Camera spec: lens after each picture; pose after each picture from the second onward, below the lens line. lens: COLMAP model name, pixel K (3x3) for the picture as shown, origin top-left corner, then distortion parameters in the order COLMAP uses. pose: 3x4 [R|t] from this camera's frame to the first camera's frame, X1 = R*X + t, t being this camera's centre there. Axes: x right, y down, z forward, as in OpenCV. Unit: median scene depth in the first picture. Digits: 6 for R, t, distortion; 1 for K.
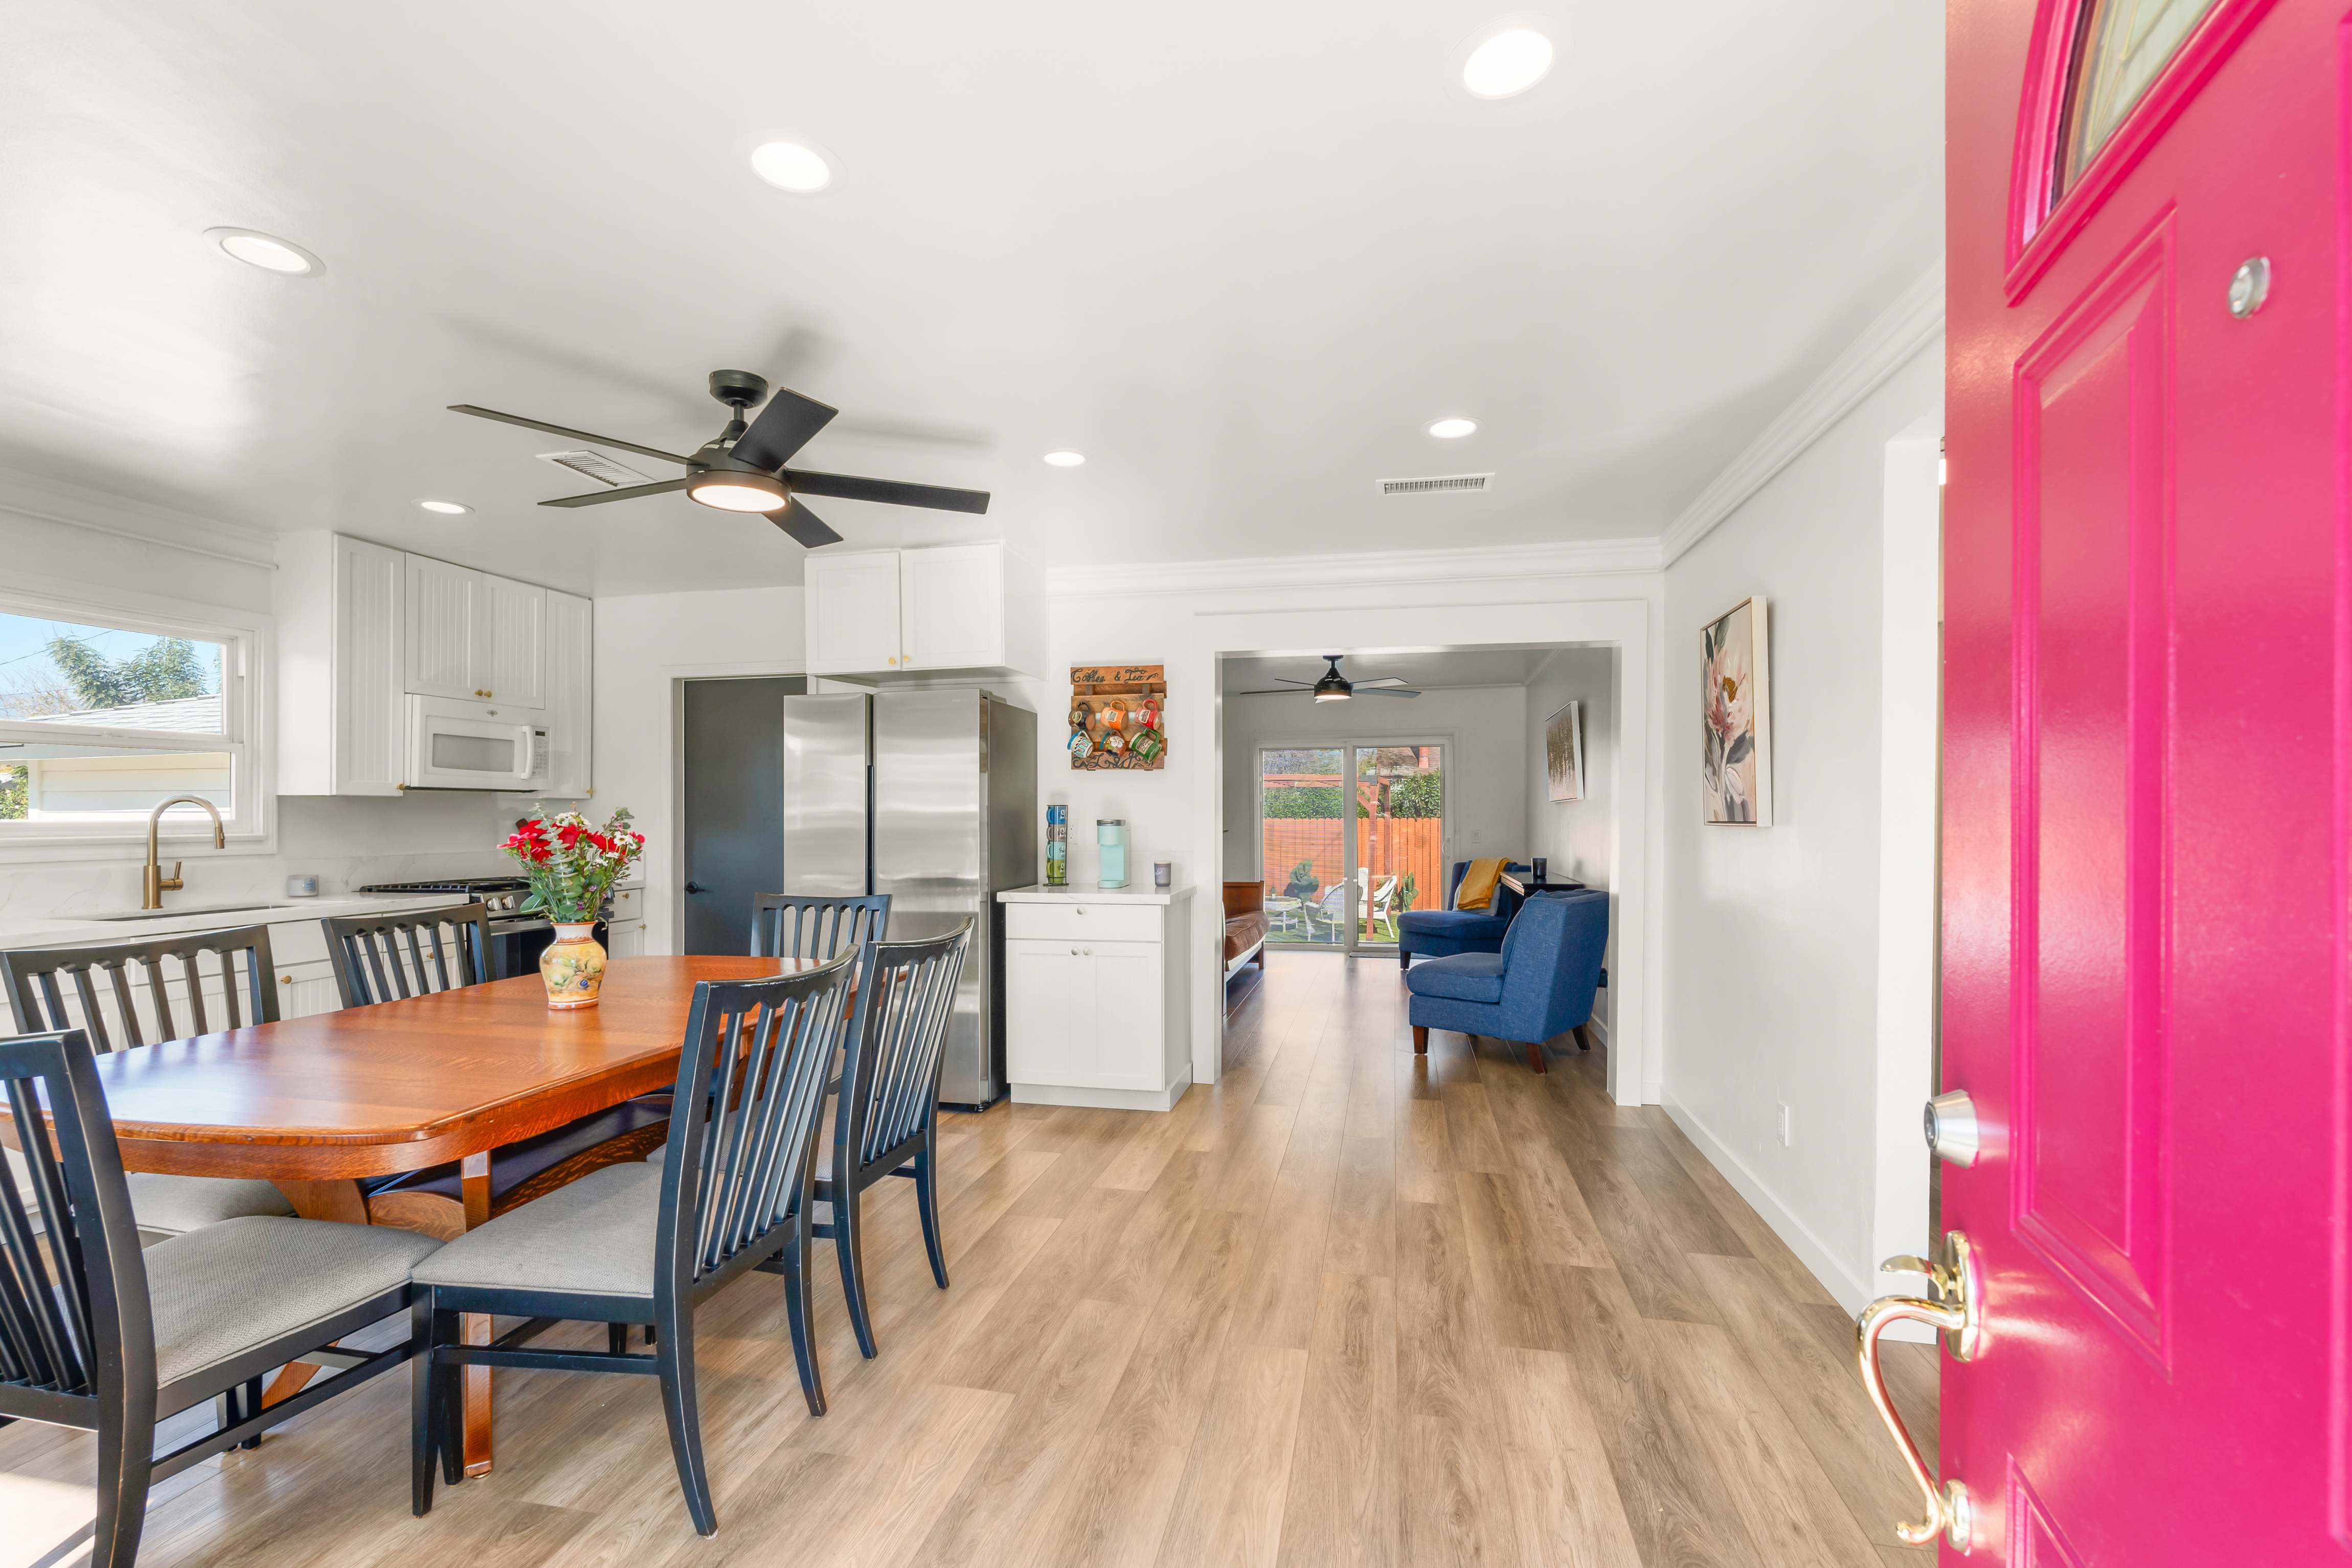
lens RADIAL K [[1025.6, 0, 1137.3], [0, 1025.6, 809.4], [0, 0, 1]] dist [-0.001042, -0.001608]
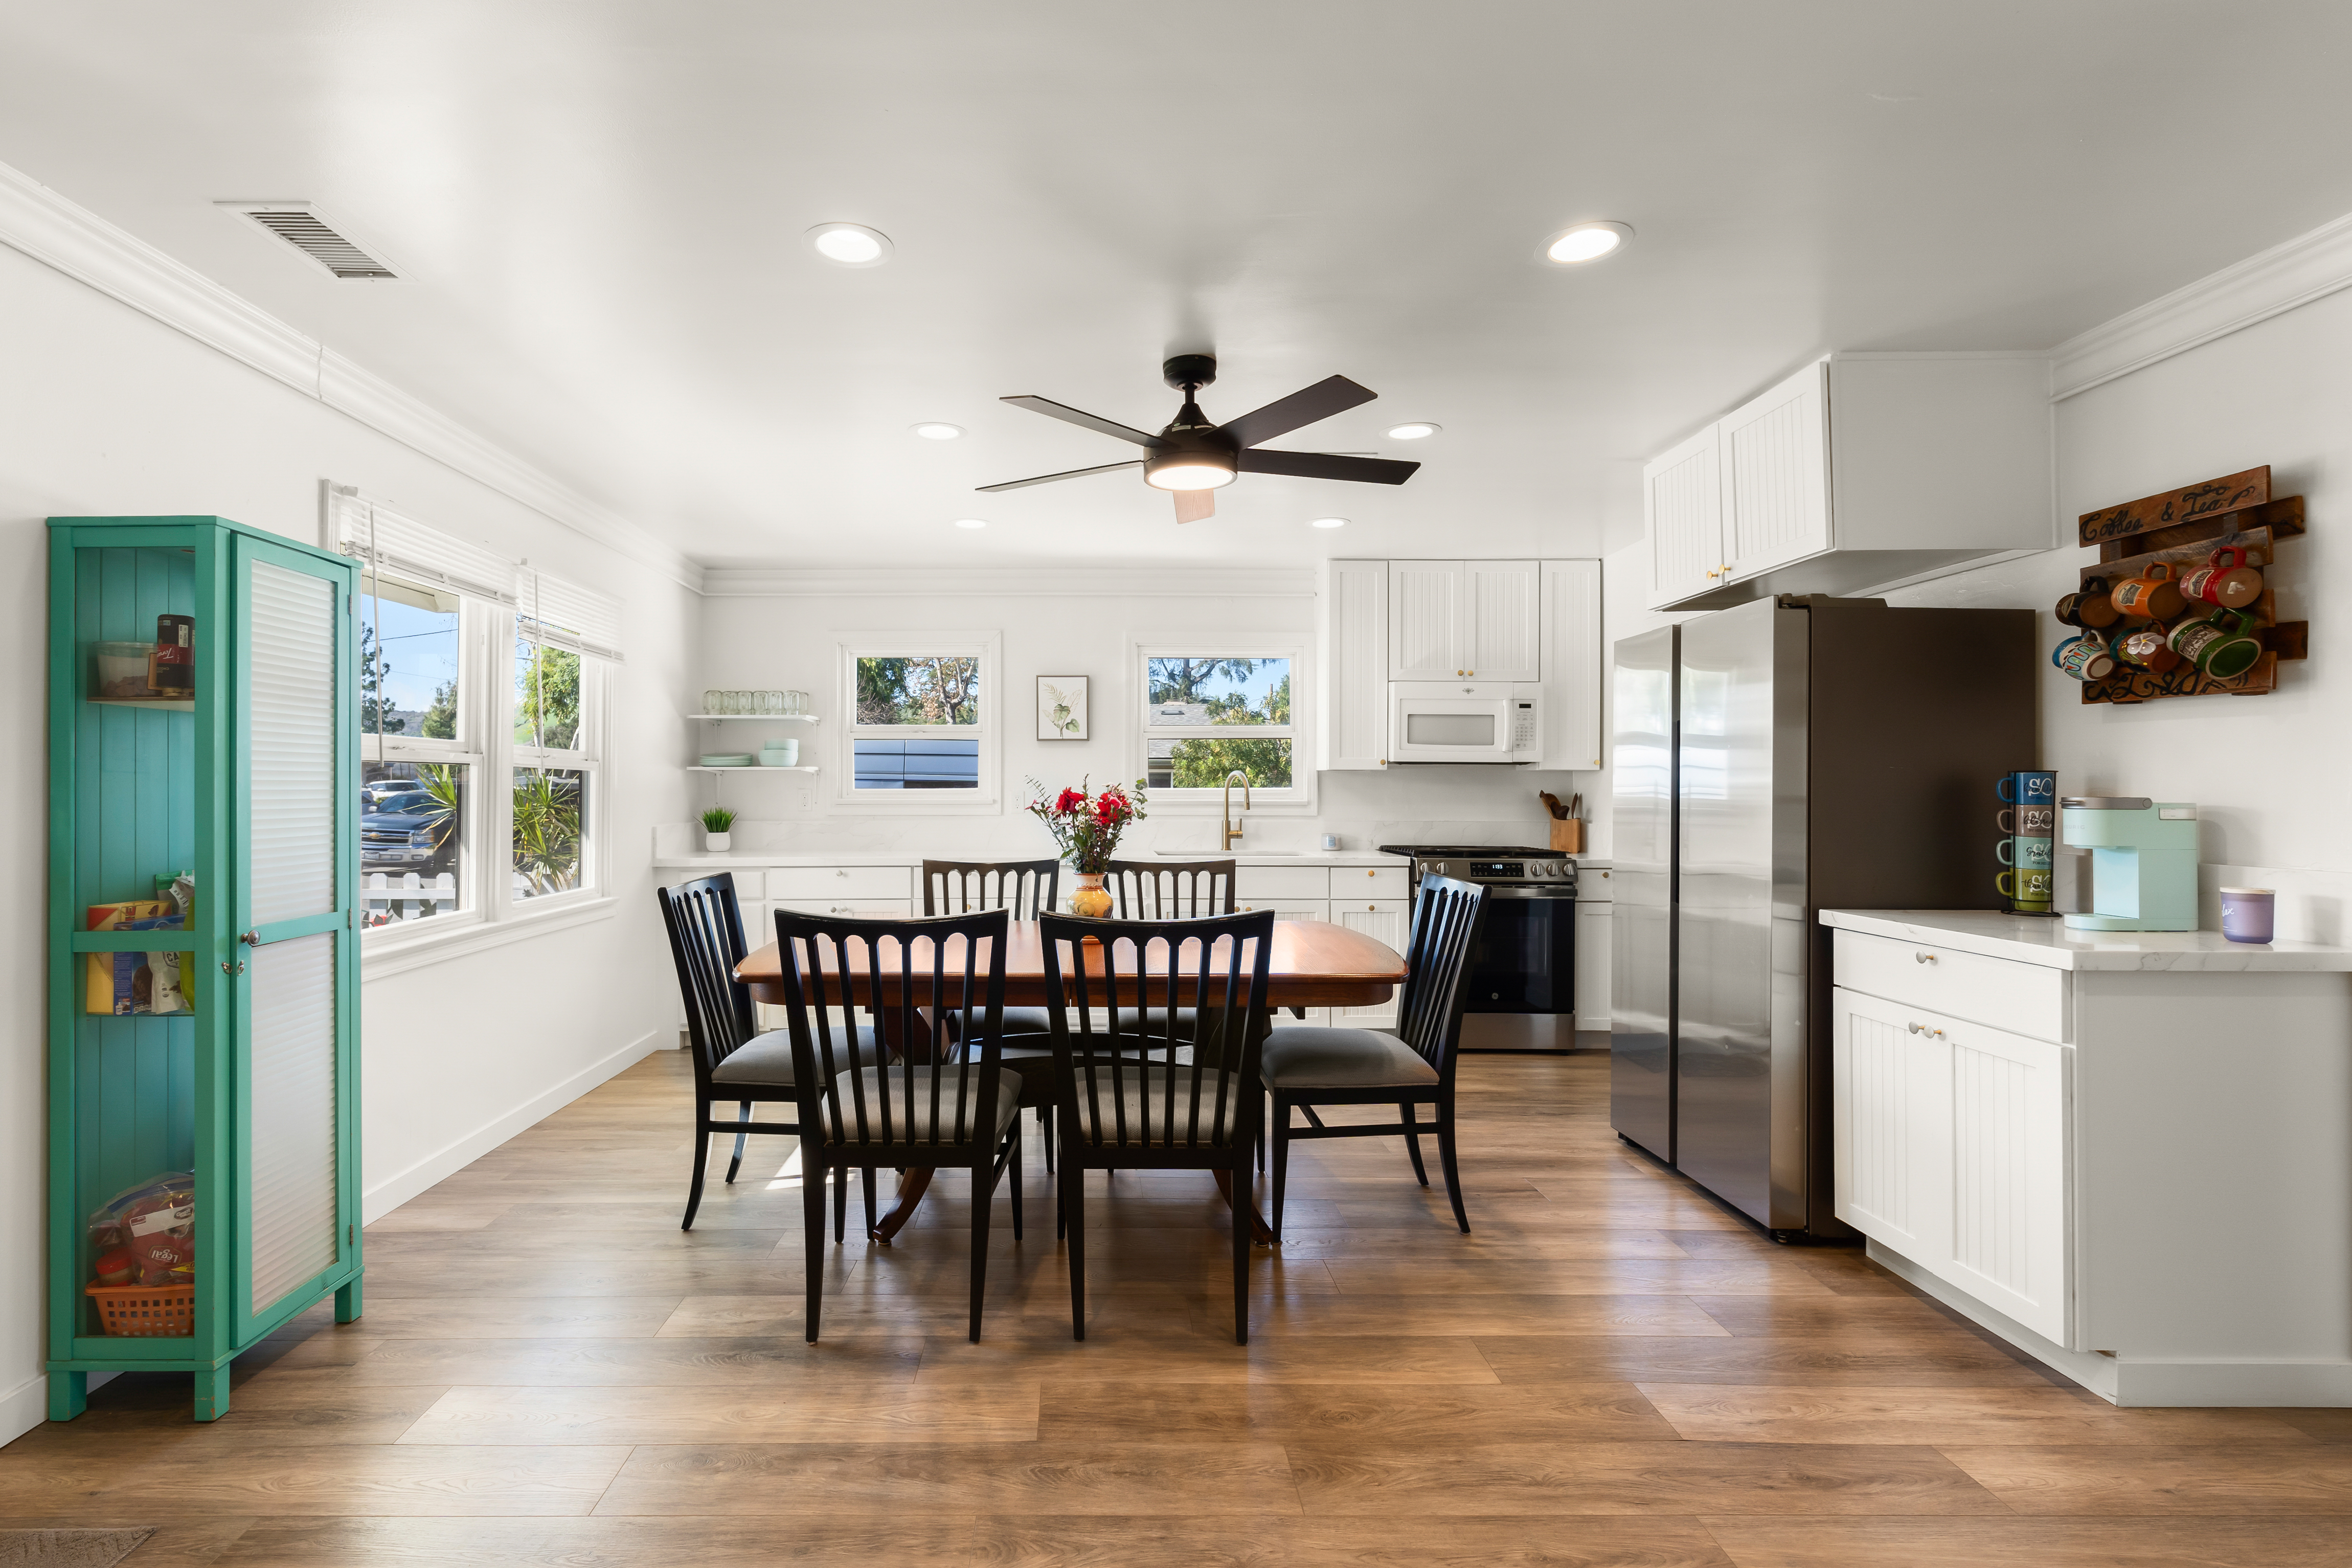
lens RADIAL K [[1025.6, 0, 1089.8], [0, 1025.6, 777.5], [0, 0, 1]] dist [-0.001042, -0.001608]
pose [[0.253148, -0.006411, -0.967406, 0.467724], [-0.000154, 0.999978, -0.006667, 0.004834], [0.967428, 0.001837, 0.253141, 0.512654]]
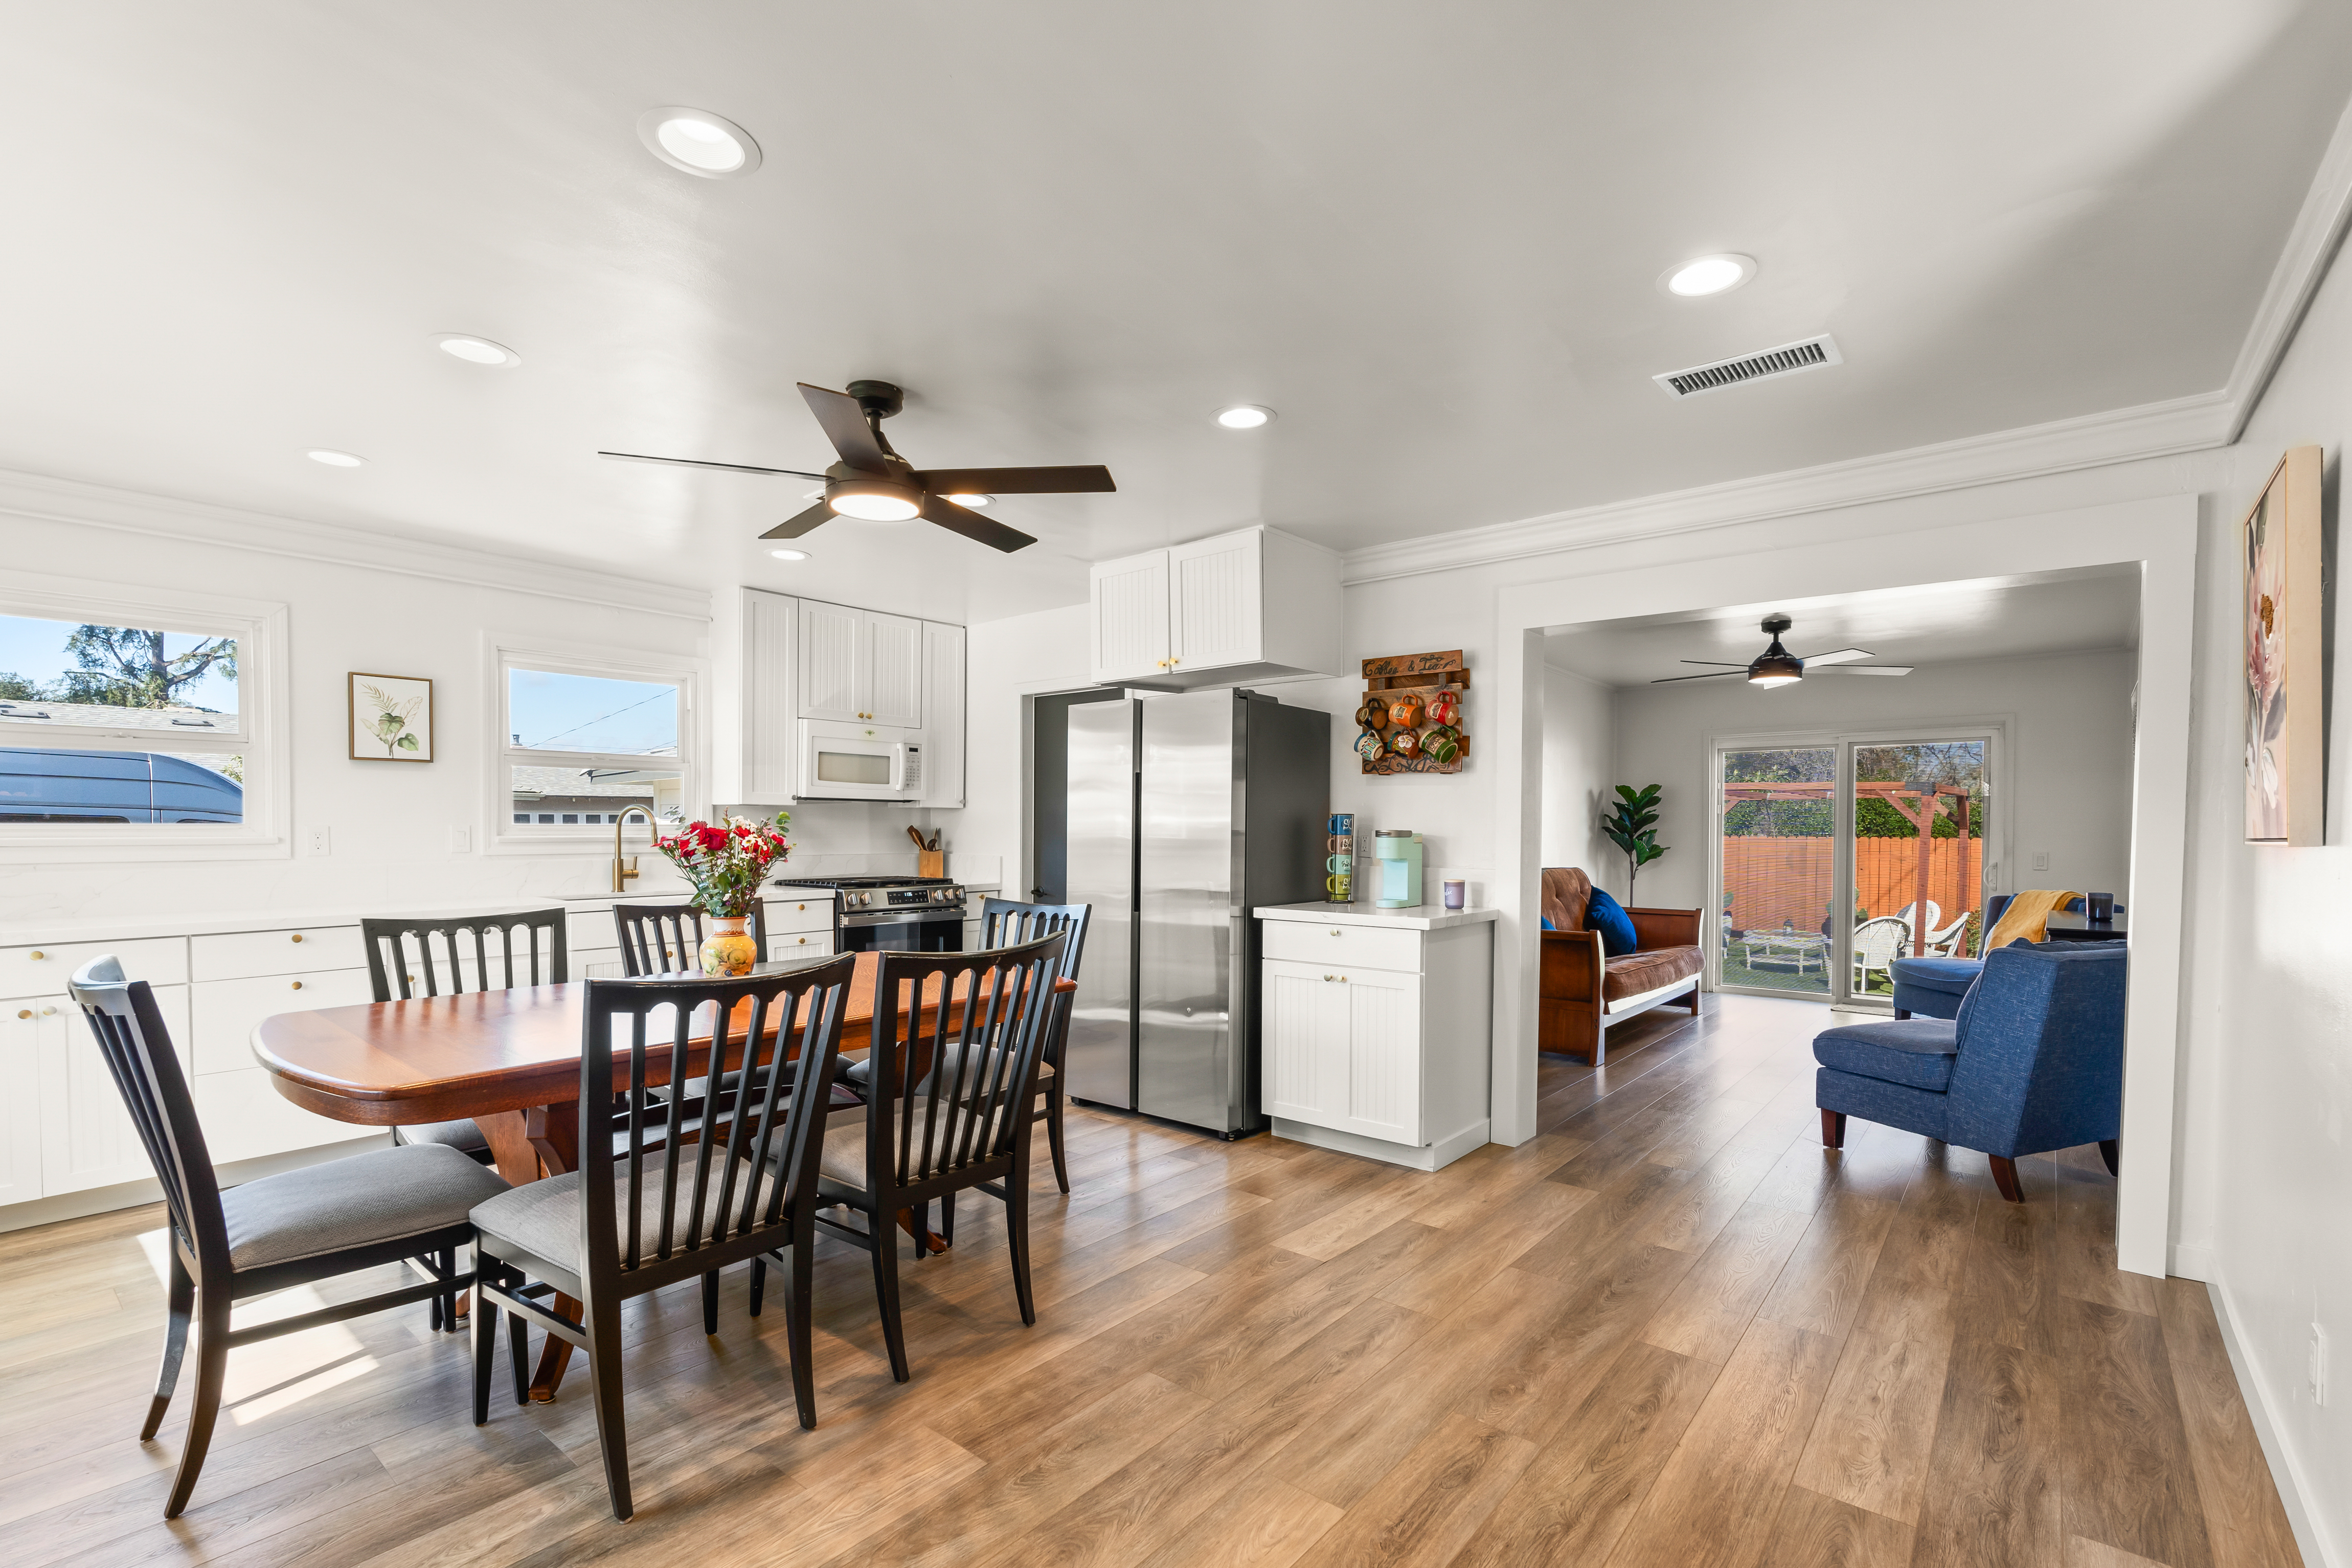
lens RADIAL K [[1025.6, 0, 1149.9], [0, 1025.6, 842.3], [0, 0, 1]] dist [-0.001042, -0.001608]
pose [[0.893671, 0.013918, -0.448507, 0.251523], [-0.005517, 0.999784, 0.020033, 0.005273], [0.448689, -0.015428, 0.893555, 0.168397]]
